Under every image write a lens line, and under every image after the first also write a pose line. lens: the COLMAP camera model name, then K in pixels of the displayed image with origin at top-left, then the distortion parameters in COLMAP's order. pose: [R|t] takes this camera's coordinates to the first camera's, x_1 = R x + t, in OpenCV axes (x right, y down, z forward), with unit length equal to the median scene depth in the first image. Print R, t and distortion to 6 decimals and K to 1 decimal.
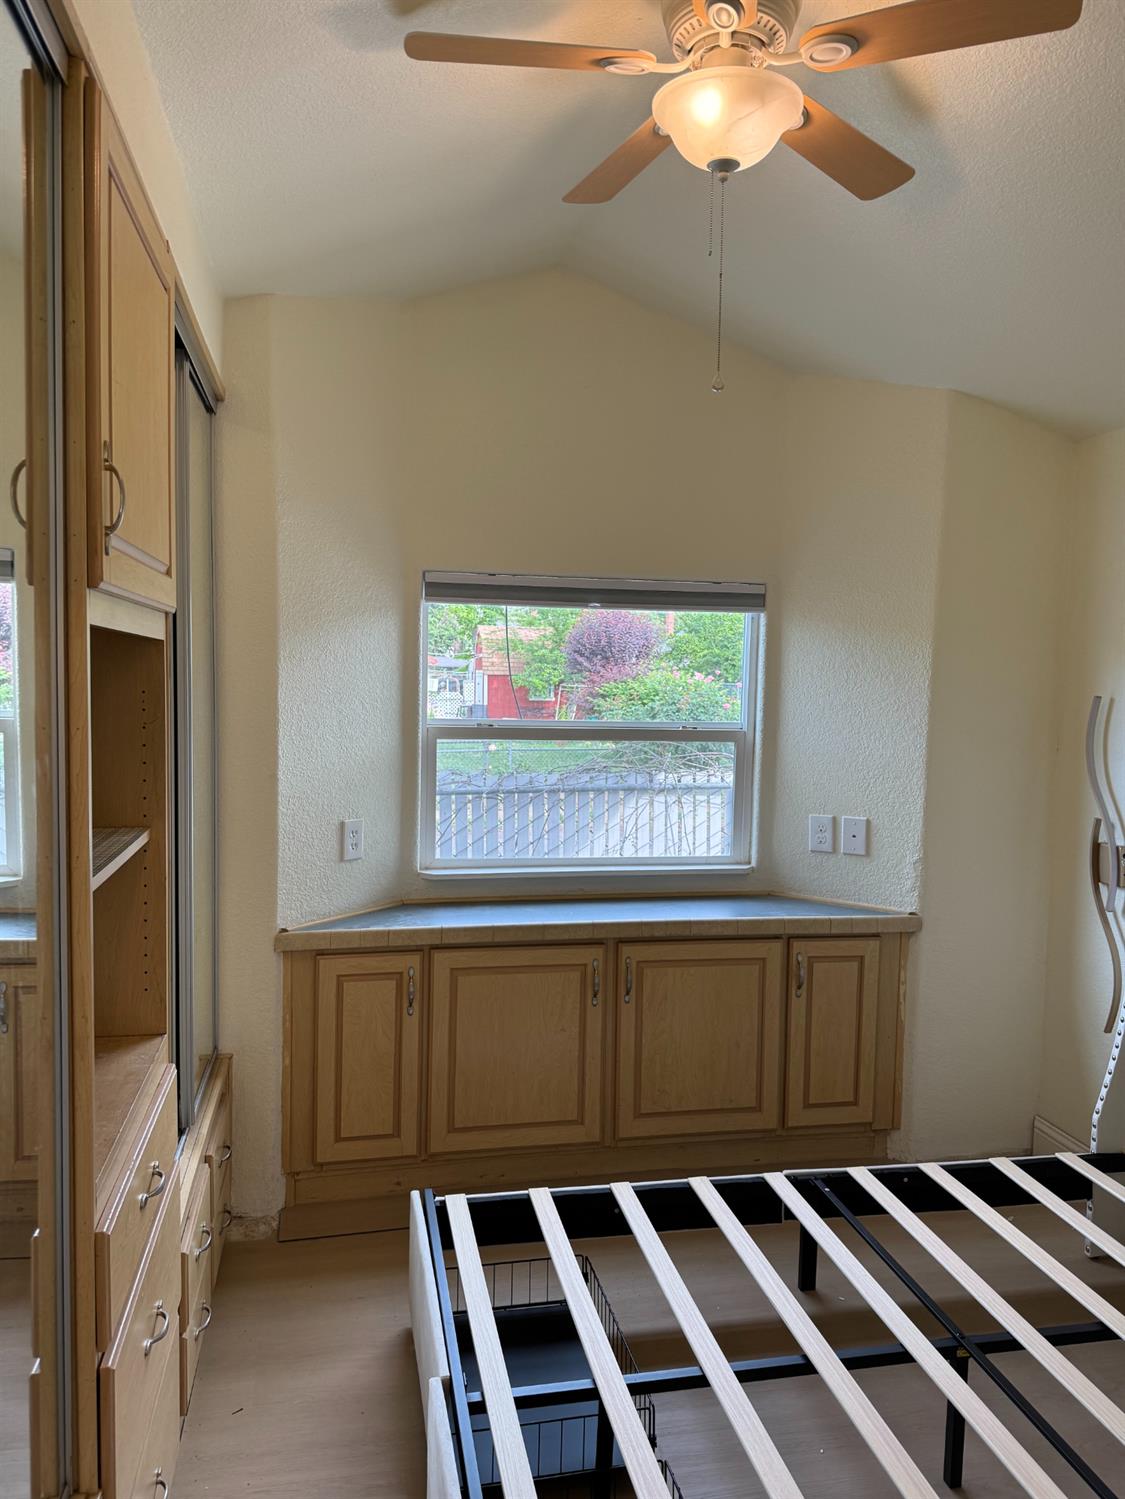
lens RADIAL K [[1059.5, 0, 558.8], [0, 1059.5, 756.7], [0, 0, 1]] dist [0.072375, -0.112740]
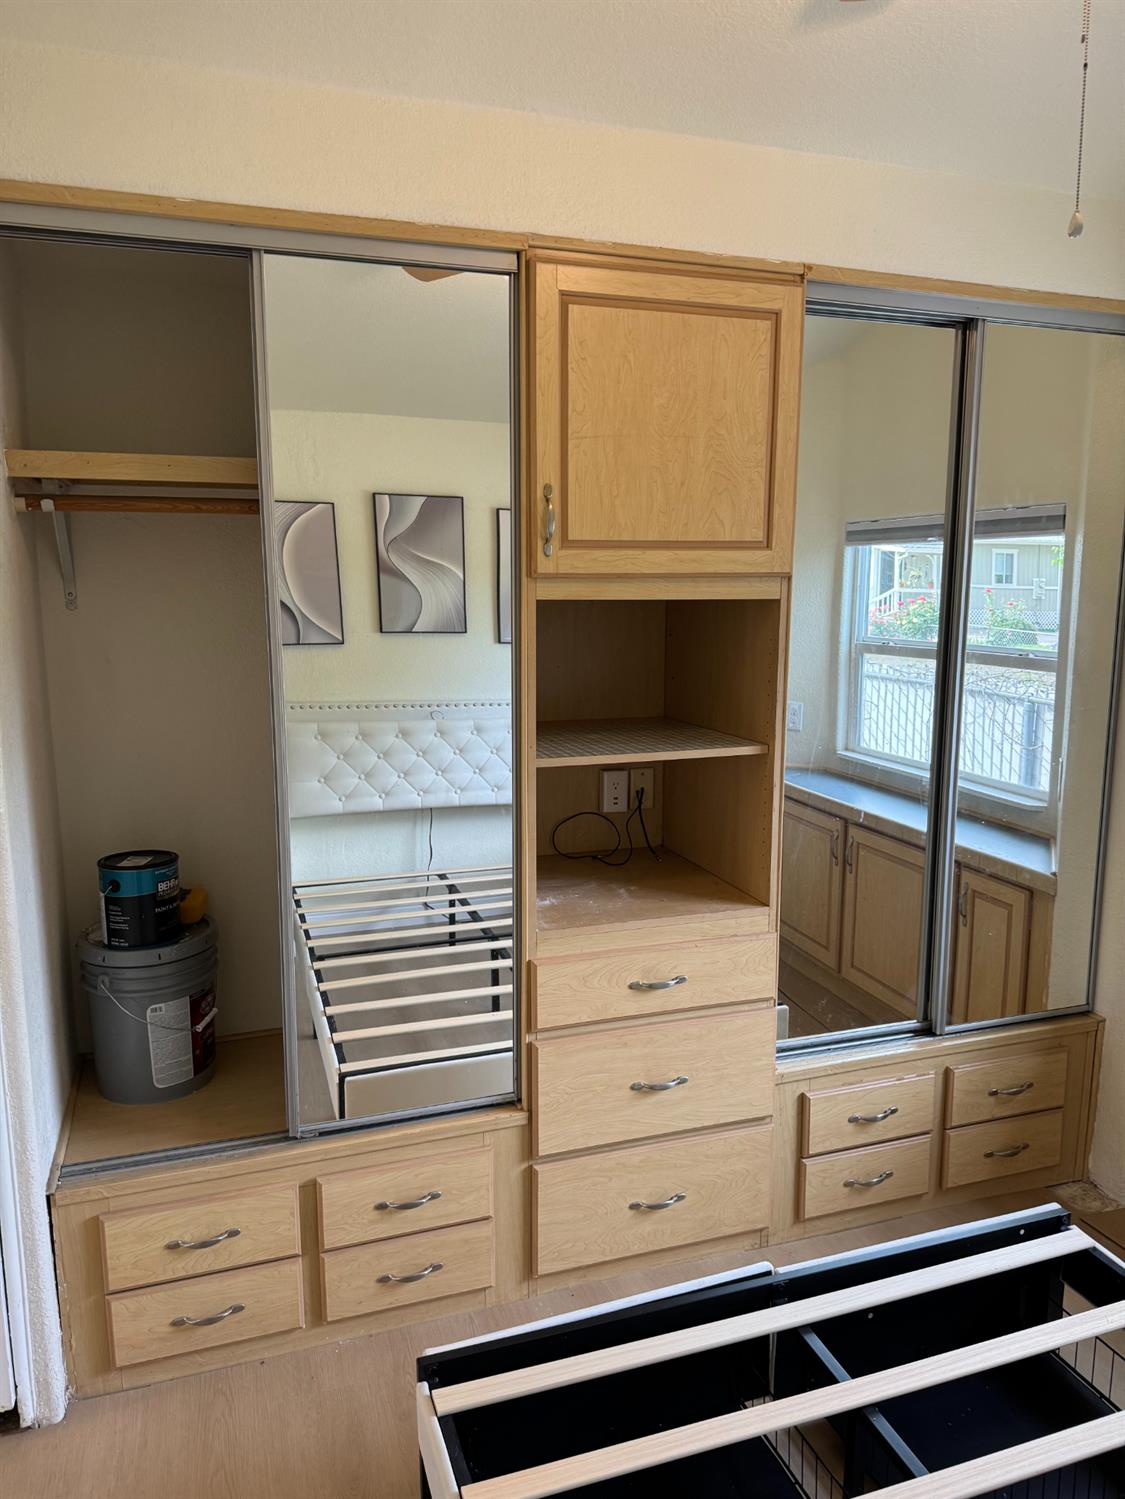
lens RADIAL K [[1059.5, 0, 558.8], [0, 1059.5, 756.7], [0, 0, 1]] dist [0.072375, -0.112740]
pose [[0.119961, 0.145944, -0.981993, 1.125832], [-0.078884, 0.987410, 0.137112, -0.039073], [0.989640, 0.061015, 0.129963, 0.469146]]
